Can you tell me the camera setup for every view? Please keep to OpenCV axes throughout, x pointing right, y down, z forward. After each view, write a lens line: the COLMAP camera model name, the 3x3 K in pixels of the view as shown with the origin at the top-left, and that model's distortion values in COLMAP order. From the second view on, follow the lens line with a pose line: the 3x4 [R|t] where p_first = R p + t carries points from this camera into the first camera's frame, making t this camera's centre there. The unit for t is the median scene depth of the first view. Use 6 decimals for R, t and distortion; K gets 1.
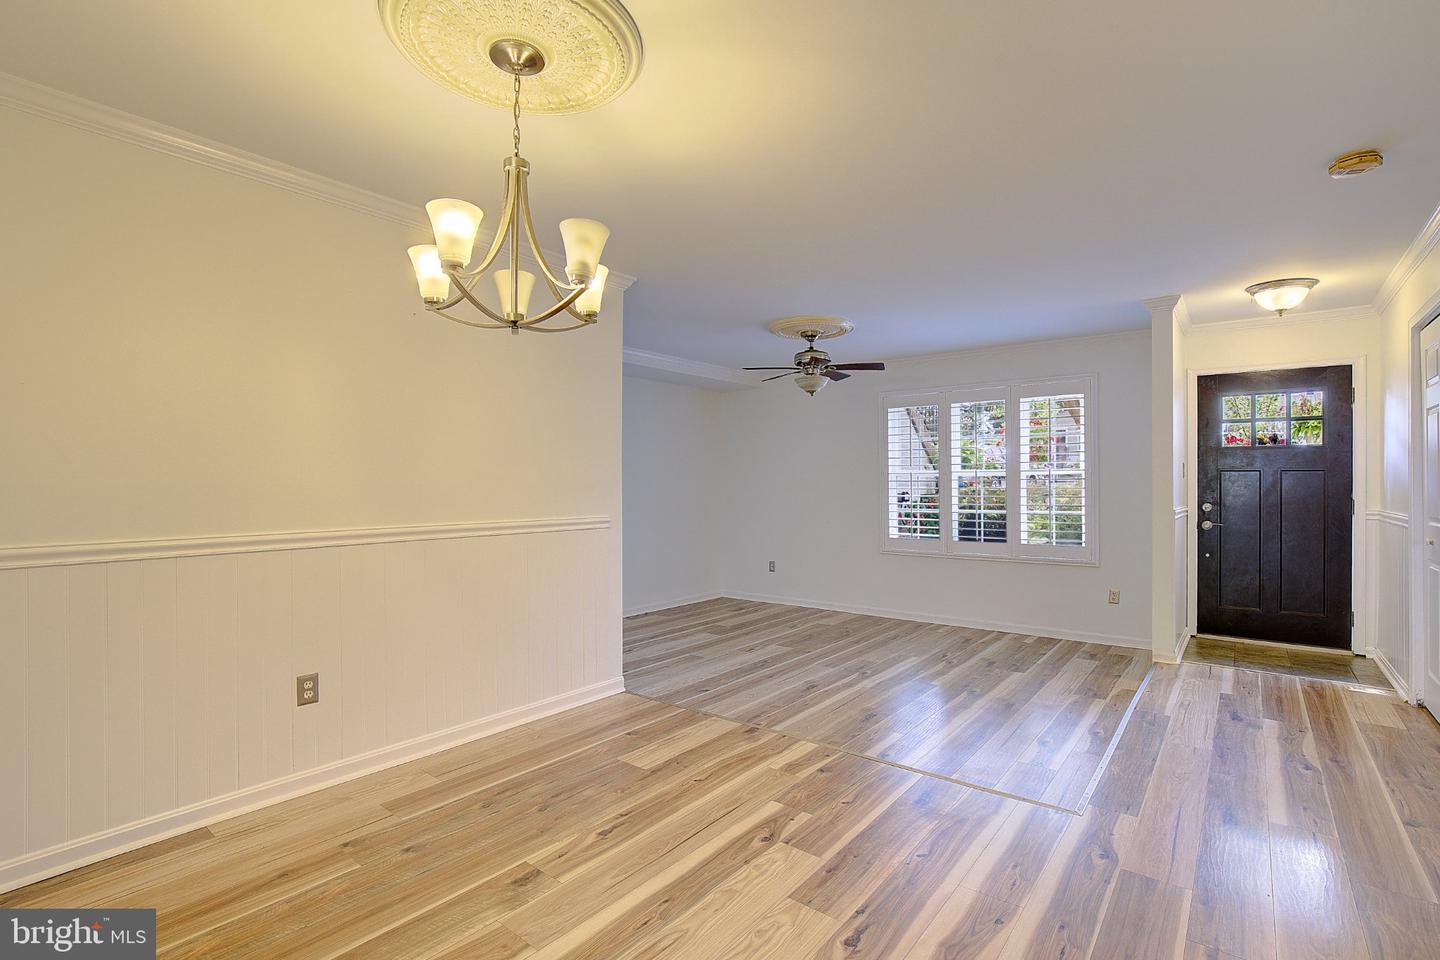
lens RADIAL K [[668.5, 0, 734.4], [0, 668.5, 484.4], [0, 0, 1]] dist [-0.016270, 0.001306]
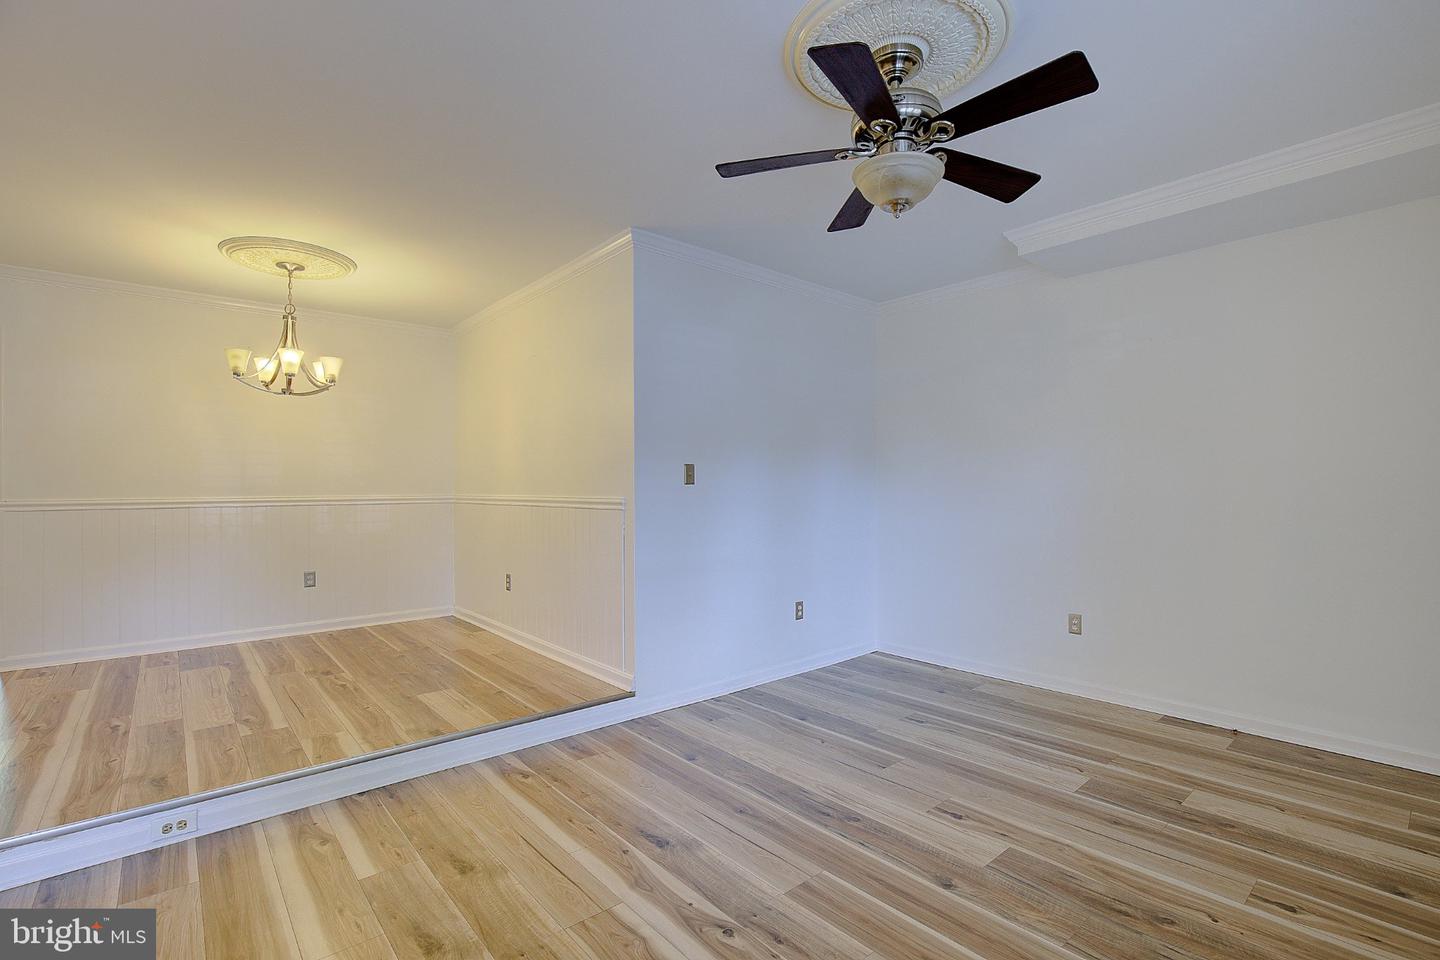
lens RADIAL K [[661.3, 0, 735.4], [0, 661.3, 497.4], [0, 0, 1]] dist [-0.026187, 0.001025]
pose [[-0.190286, 0.014469, -0.981622, 0.699991], [0.004932, 0.999893, 0.013782, 0.035915], [0.981716, -0.002219, -0.190337, 1.348985]]
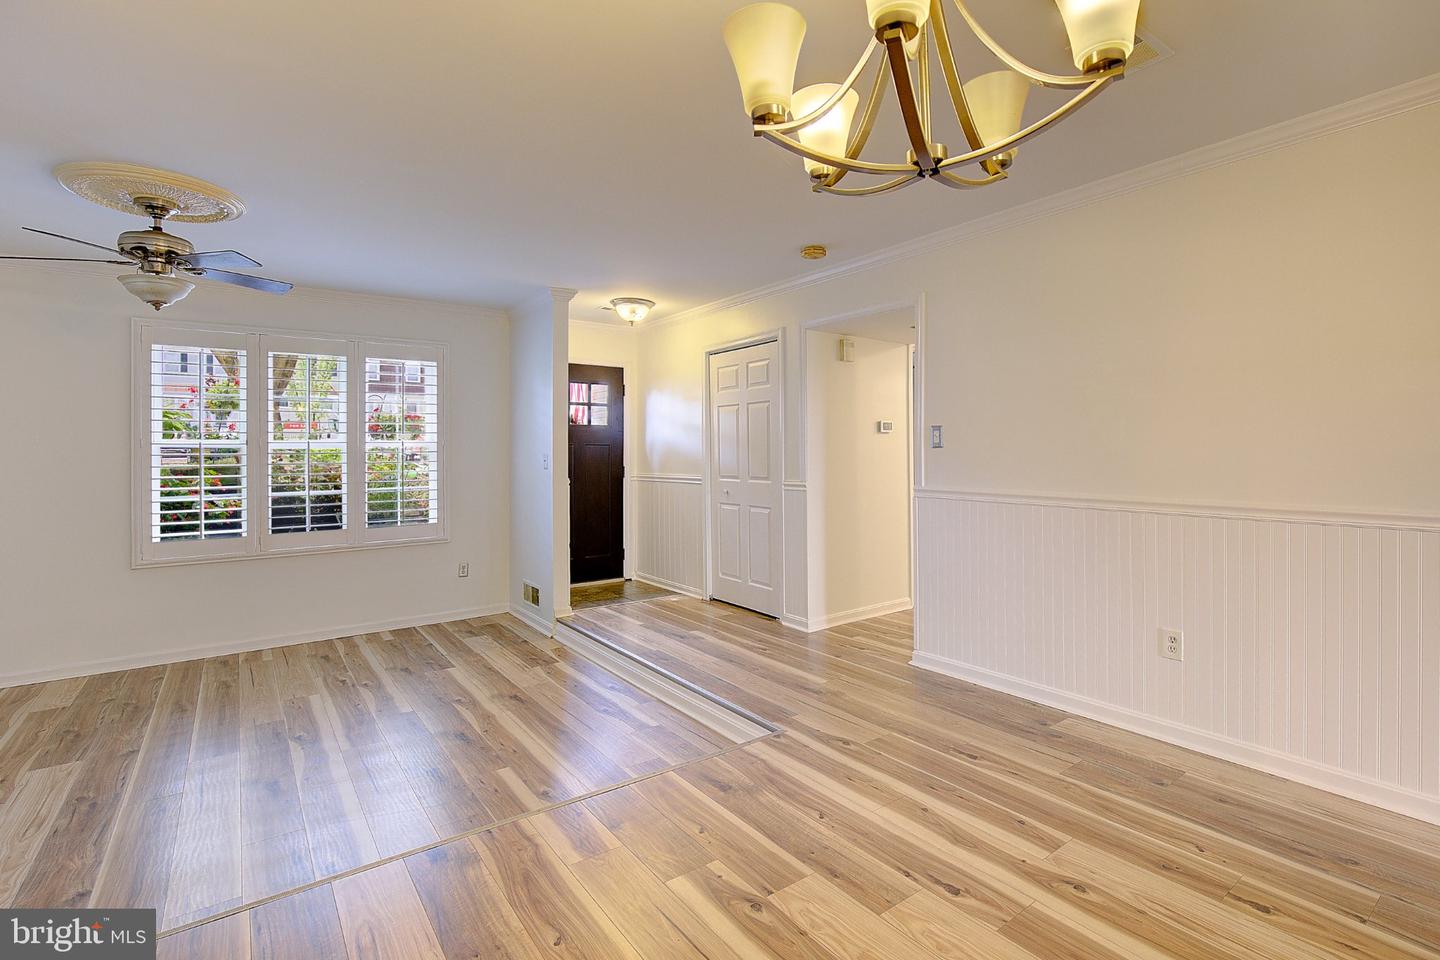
lens RADIAL K [[680.7, 0, 738.6], [0, 680.7, 451.3], [0, 0, 1]] dist [-0.013311, 0.001723]
pose [[0.263771, 0.001347, 0.964584, -0.438914], [0.009271, 0.999949, -0.003932, -0.001771], [-0.964541, 0.009980, 0.263745, 0.481665]]
